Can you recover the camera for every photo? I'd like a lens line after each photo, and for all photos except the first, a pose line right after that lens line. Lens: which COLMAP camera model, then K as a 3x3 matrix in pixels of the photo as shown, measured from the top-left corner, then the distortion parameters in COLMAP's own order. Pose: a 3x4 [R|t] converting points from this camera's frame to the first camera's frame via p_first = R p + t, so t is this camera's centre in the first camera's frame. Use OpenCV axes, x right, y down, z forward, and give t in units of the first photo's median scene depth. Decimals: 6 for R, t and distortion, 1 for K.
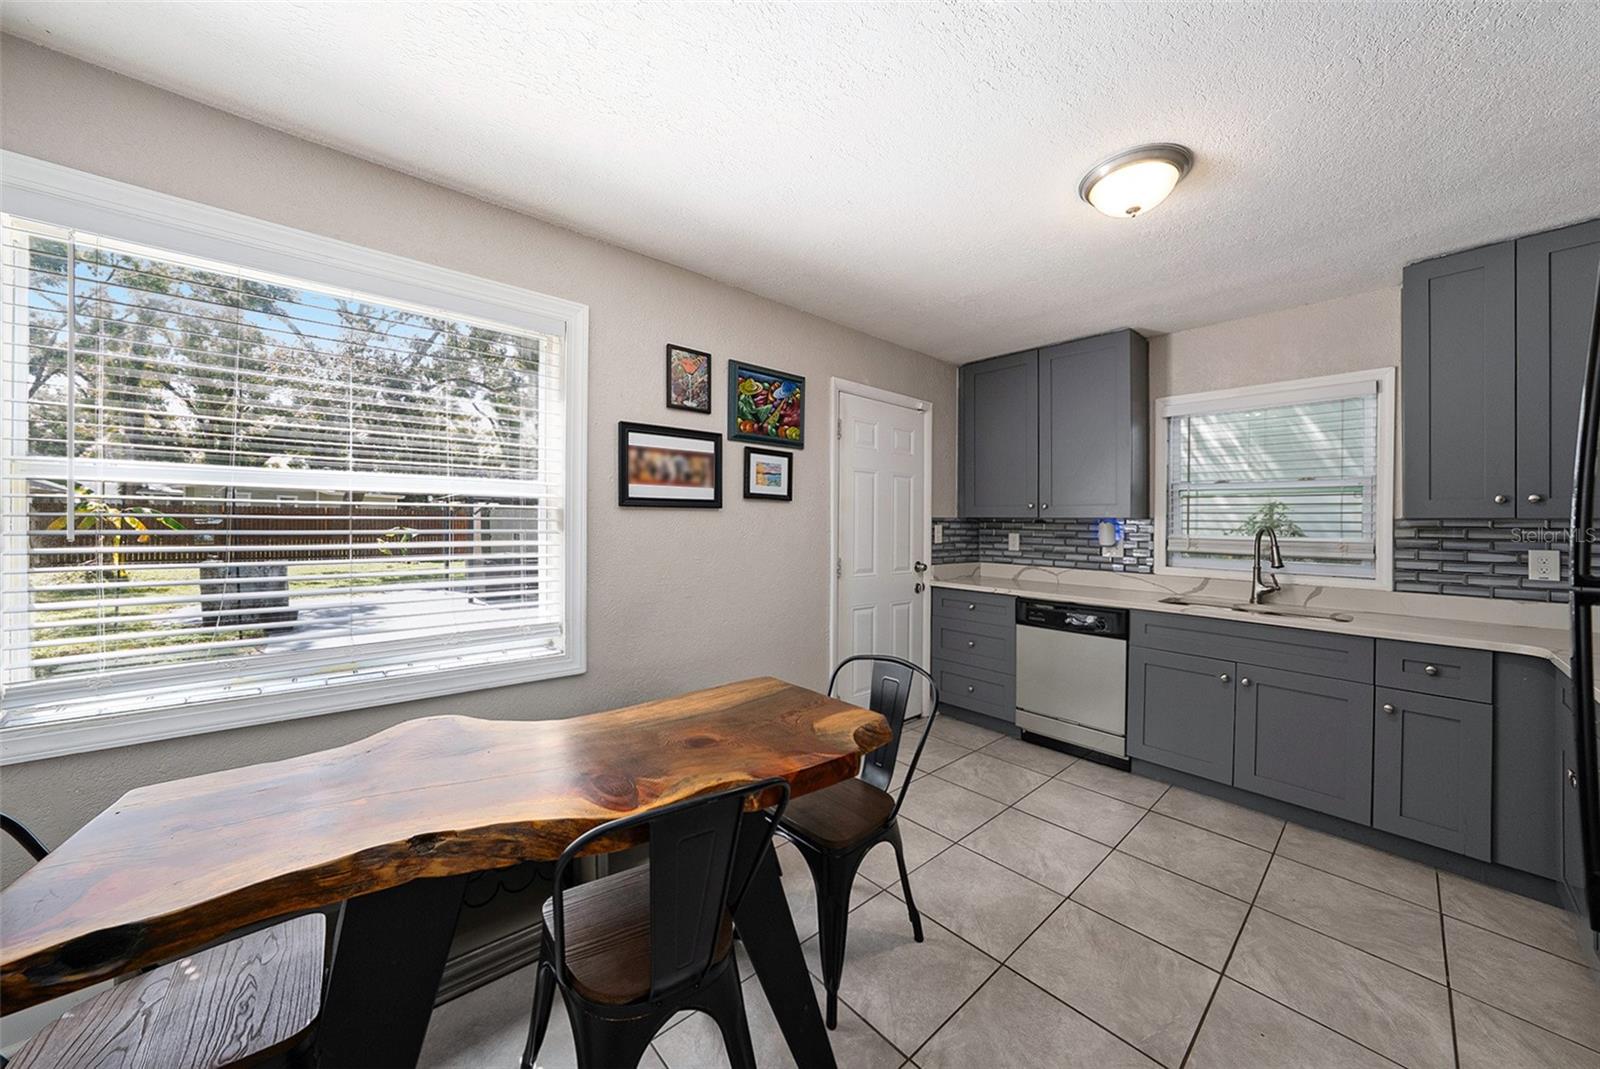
lens RADIAL K [[559.2, 0, 795.5], [0, 559.2, 524.4], [0, 0, 1]] dist [-0.000300, 0.000136]
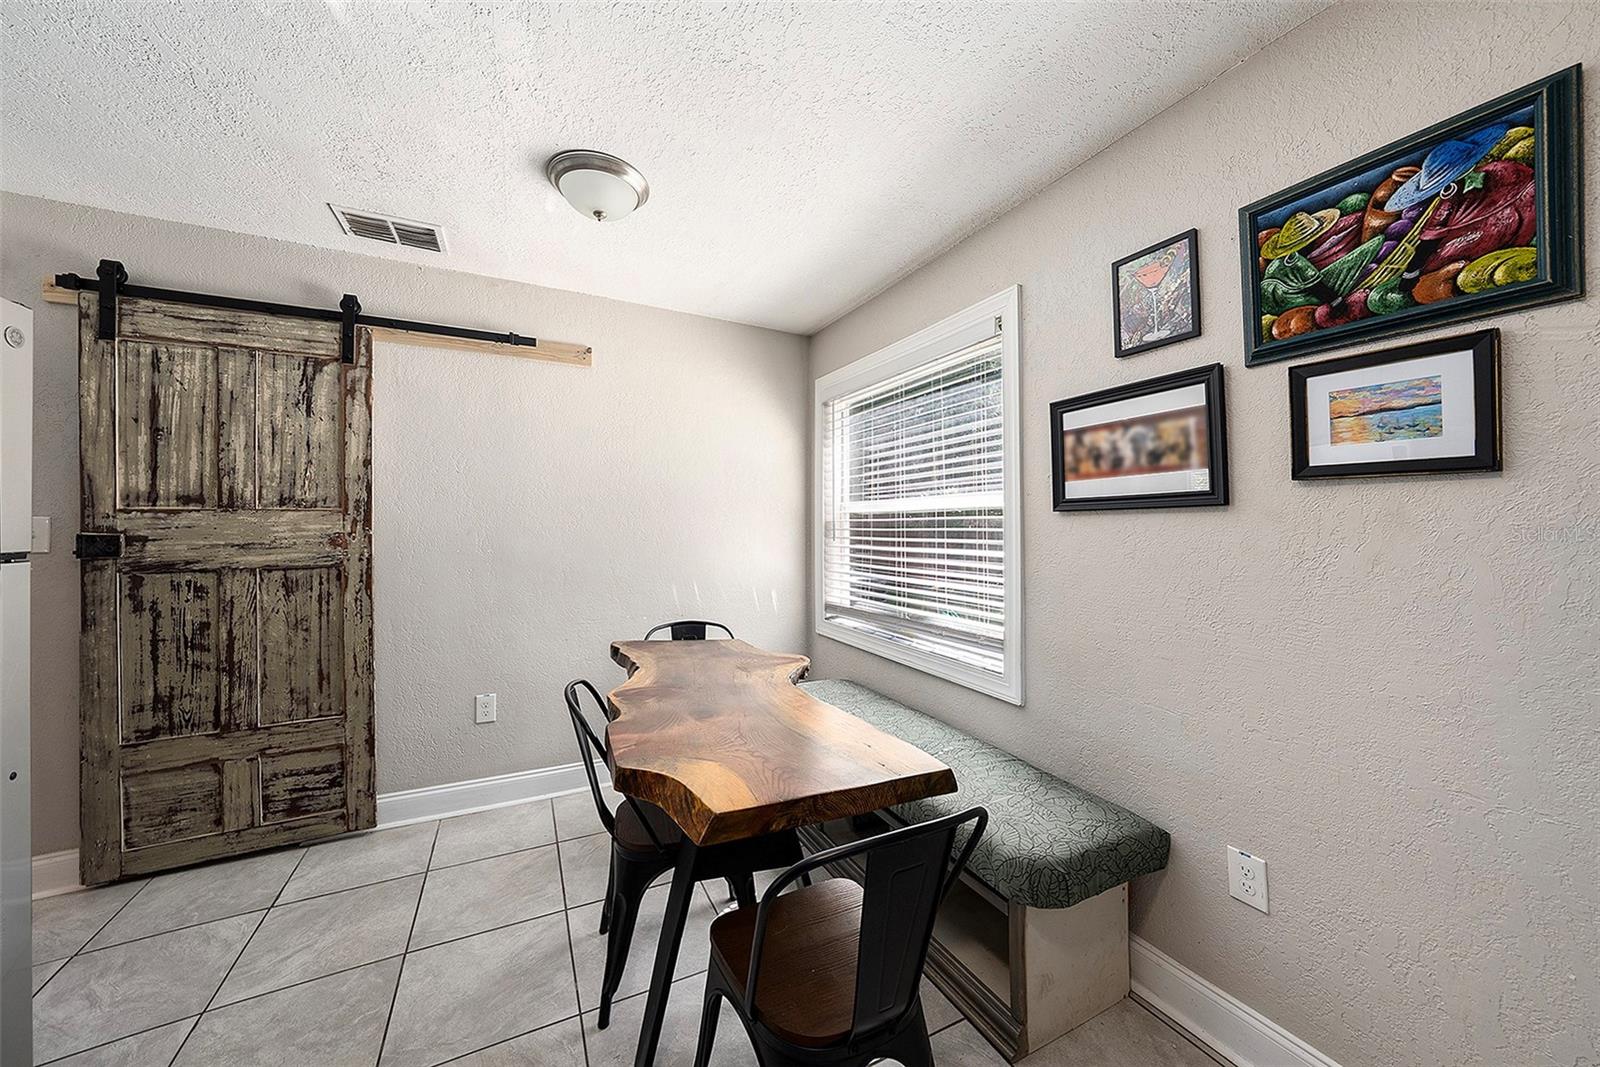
lens RADIAL K [[565.0, 0, 791.4], [0, 565.0, 523.1], [0, 0, 1]] dist [-0.010698, -0.000014]
pose [[-0.260556, -0.006481, -0.965437, 0.467067], [0.006650, 0.999942, -0.008508, -0.010823], [0.965436, -0.008637, -0.260498, 0.732395]]
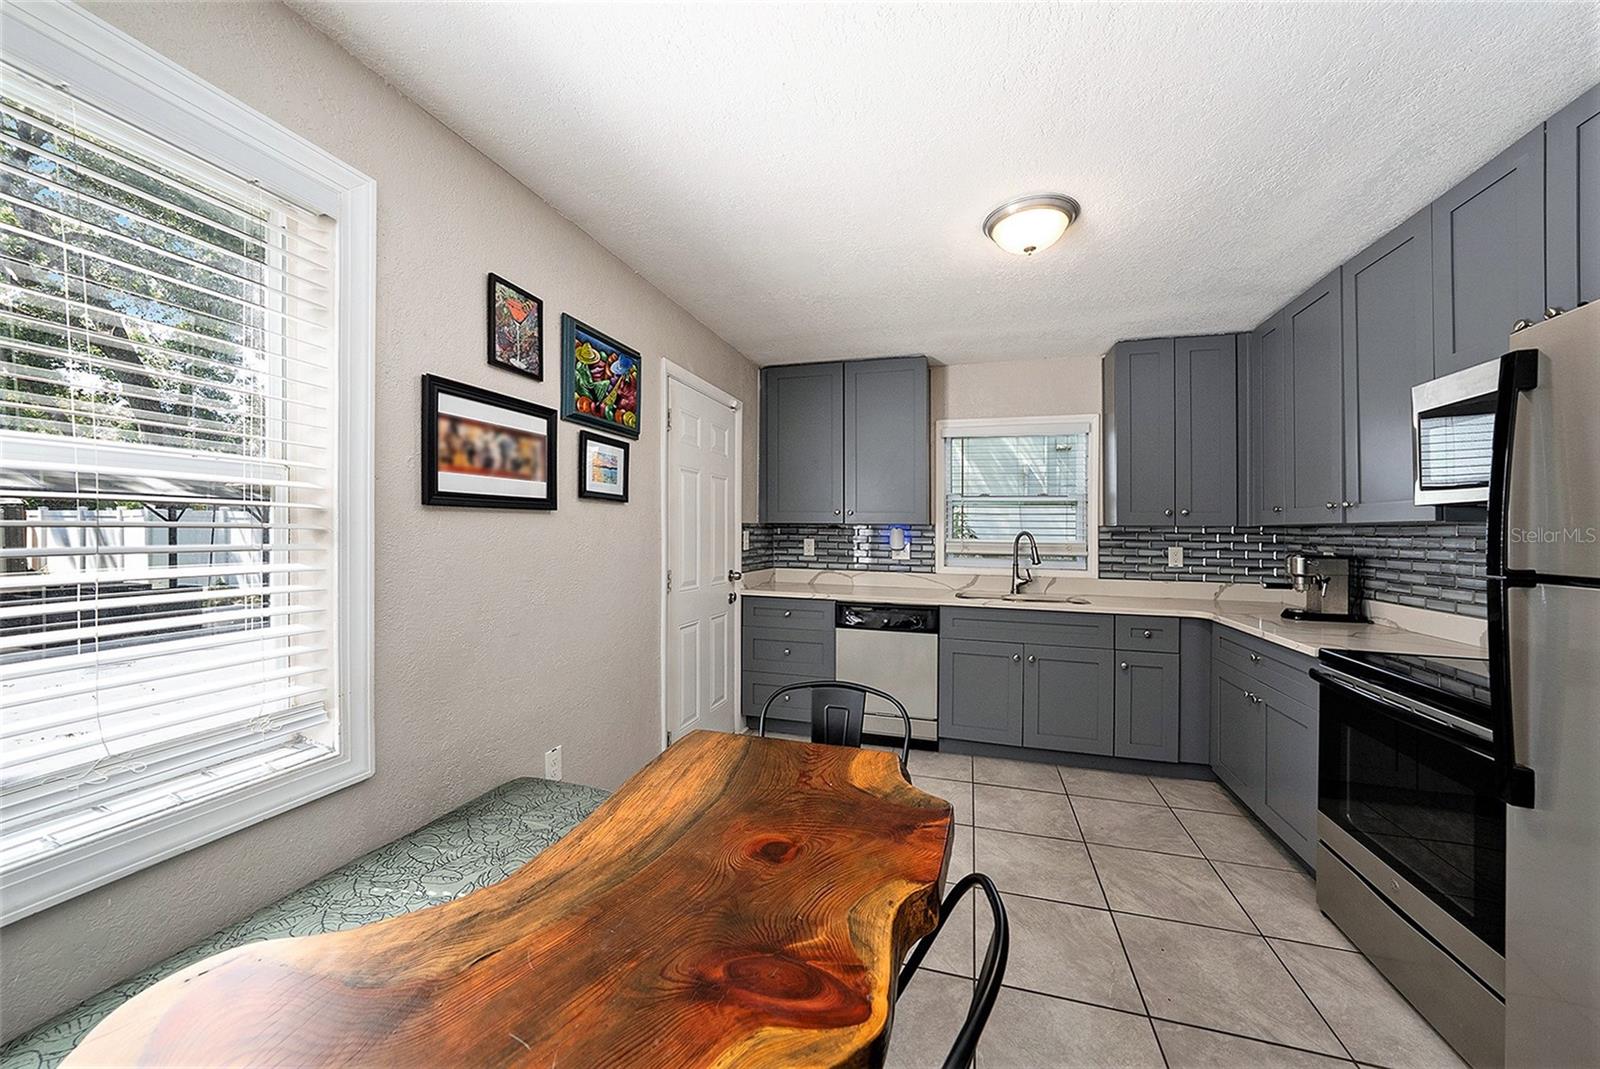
lens RADIAL K [[565.0, 0, 791.4], [0, 565.0, 524.1], [0, 0, 1]] dist [-0.010698, -0.000014]
pose [[0.851997, 0.002184, 0.523542, -0.252423], [0.002117, 0.999969, -0.007617, -0.004227], [-0.523543, 0.007598, 0.851966, 0.193848]]
